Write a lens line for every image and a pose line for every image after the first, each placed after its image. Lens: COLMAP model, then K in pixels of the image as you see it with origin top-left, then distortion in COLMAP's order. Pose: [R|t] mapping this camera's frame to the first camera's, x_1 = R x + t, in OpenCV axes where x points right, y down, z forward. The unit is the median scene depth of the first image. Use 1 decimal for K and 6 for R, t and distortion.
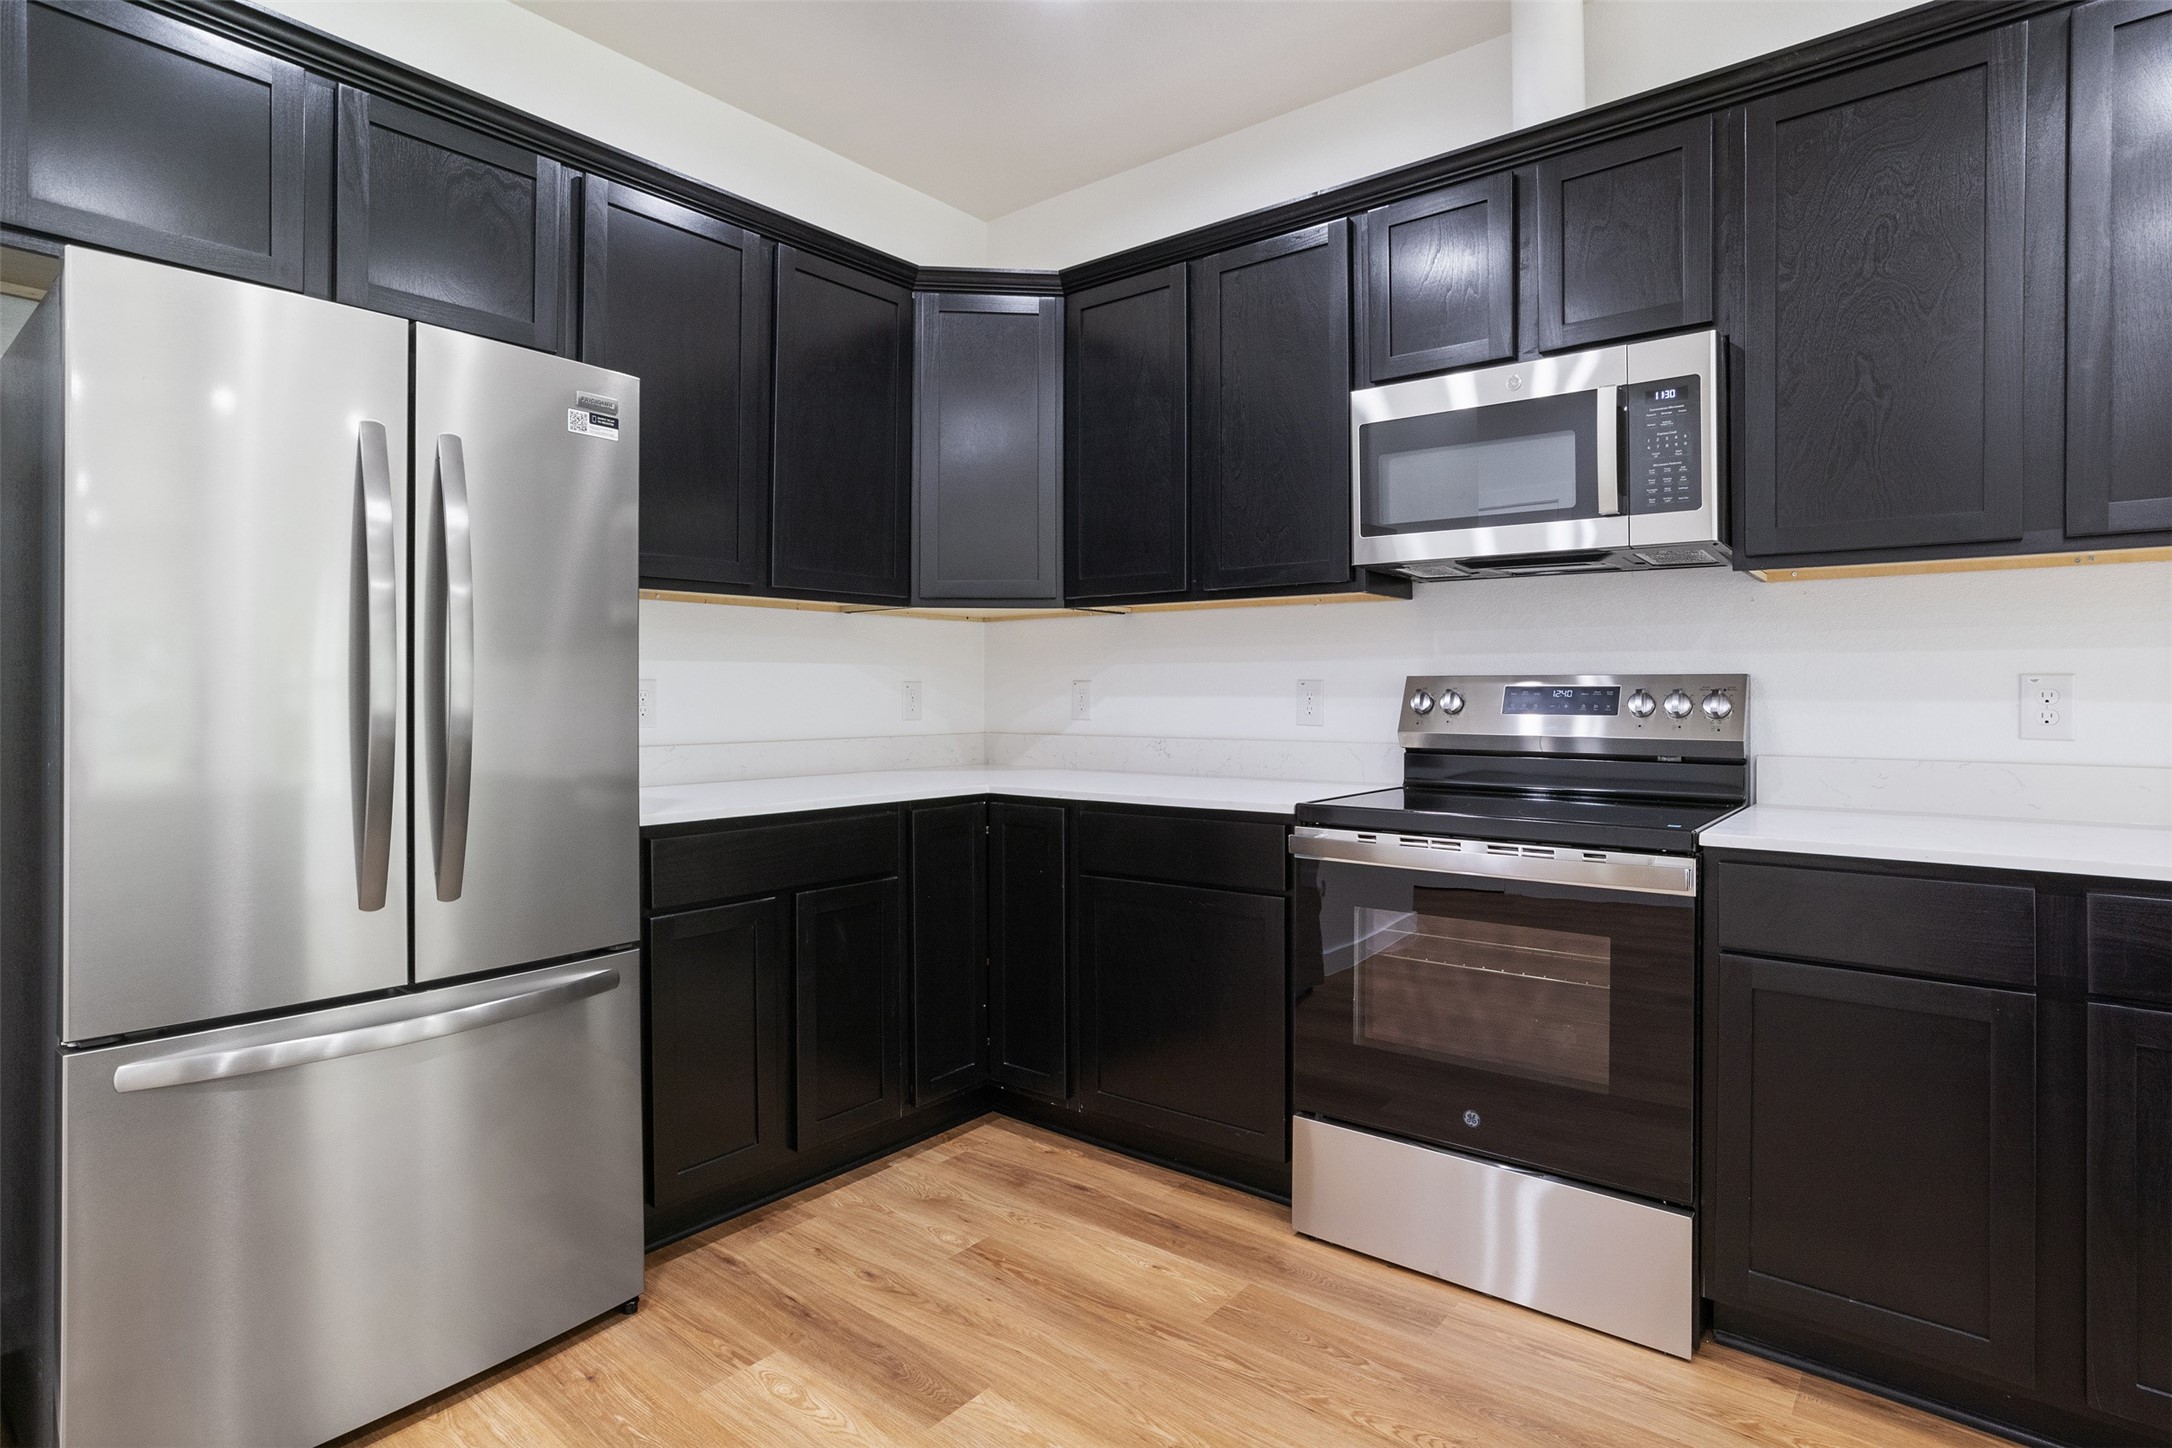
lens RADIAL K [[1119.1, 0, 1086.3], [0, 1119.1, 683.9], [0, 0, 1]] dist [-0.051133, 0.036141]
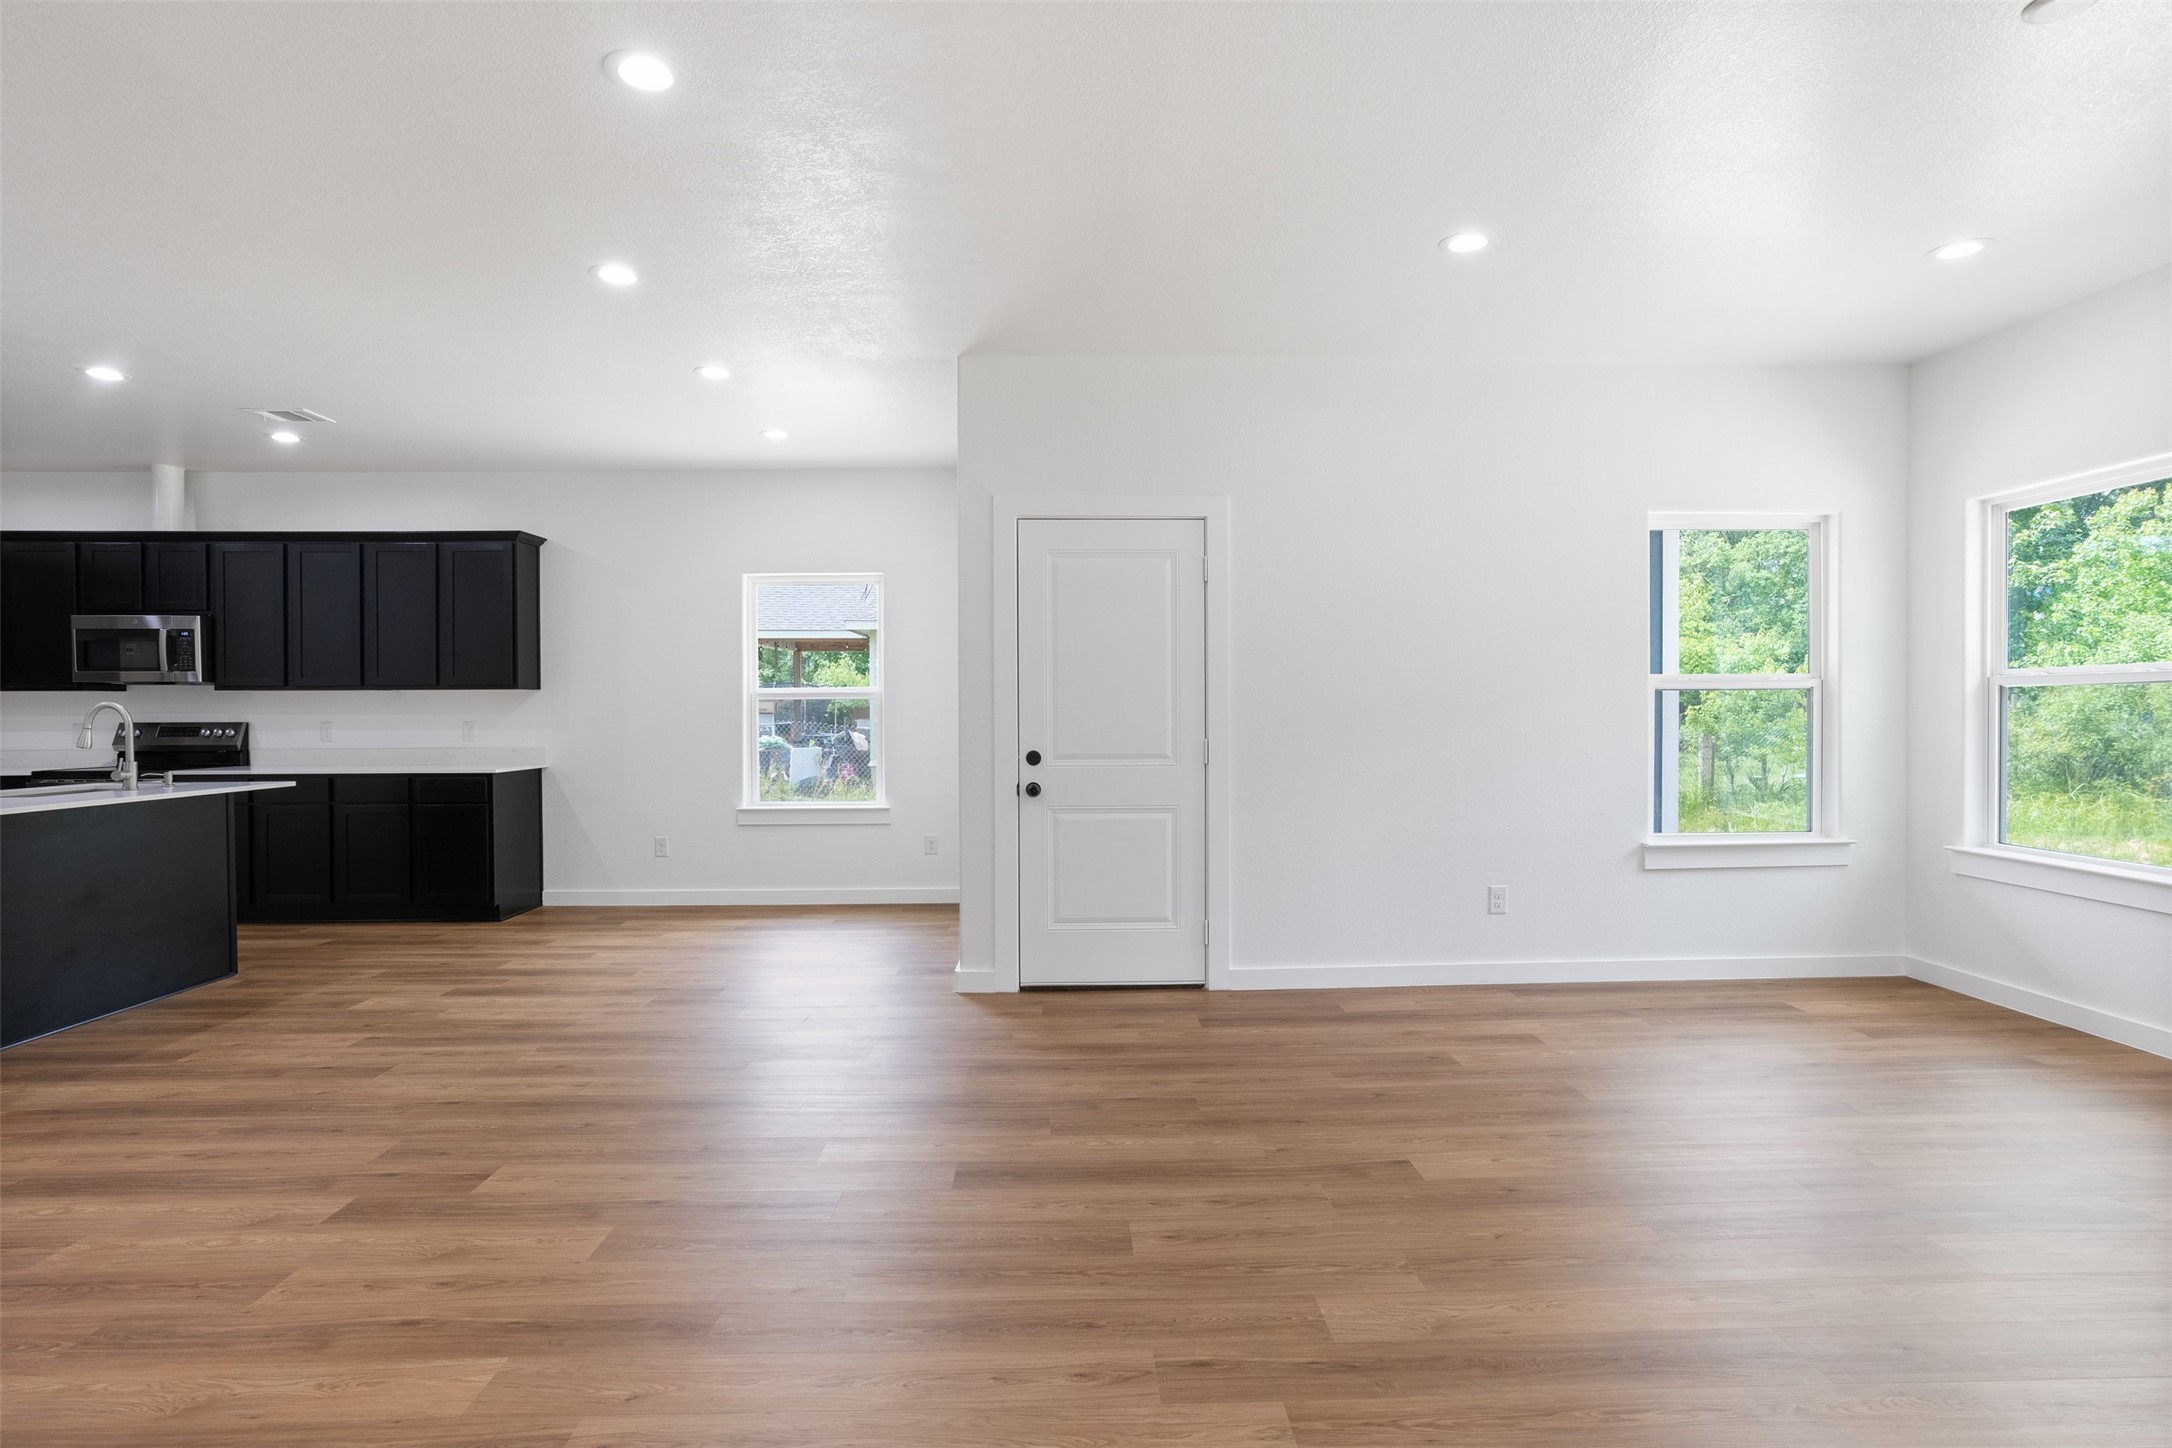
lens RADIAL K [[1094.9, 0, 1088.5], [0, 1094.9, 718.2], [0, 0, 1]] dist [-0.053227, 0.034990]
pose [[0.755941, -0.009381, 0.654572, 0.429595], [0.001402, 0.999918, 0.012710, -0.053504], [-0.654638, -0.008691, 0.755893, -2.720385]]
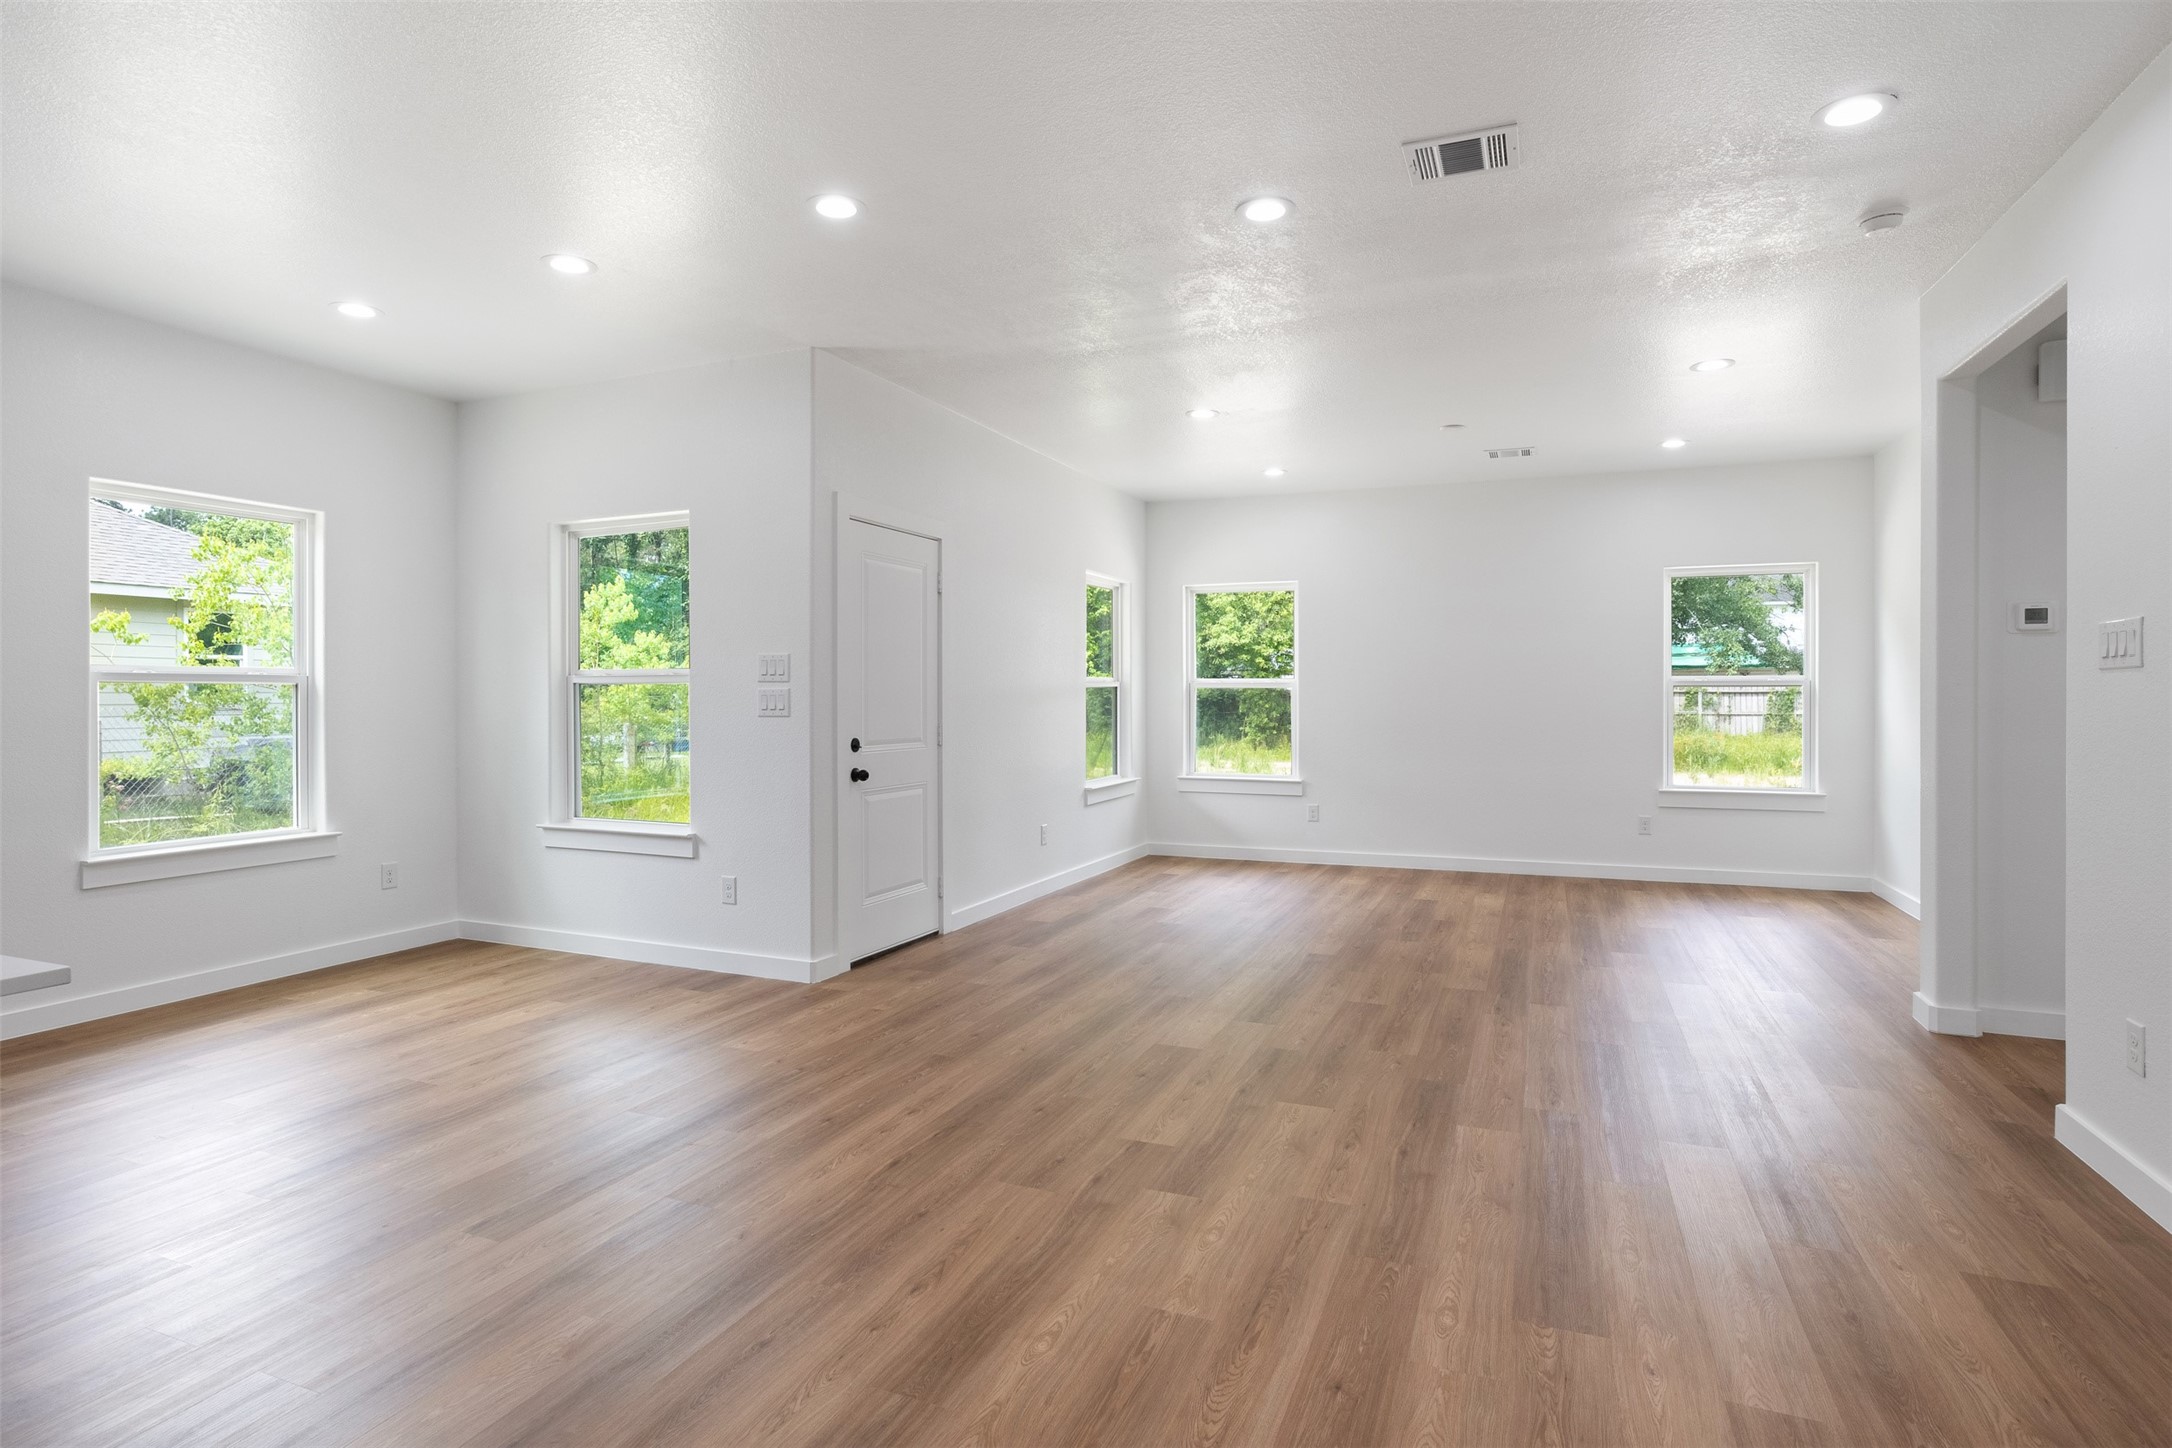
lens RADIAL K [[1100.5, 0, 1090.9], [0, 1100.5, 711.4], [0, 0, 1]] dist [-0.065374, 0.035090]
pose [[-0.283553, -0.011814, 0.958884, -0.515652], [-0.004400, 0.999930, 0.011019, -0.044997], [-0.958947, -0.001094, -0.283585, -0.927192]]
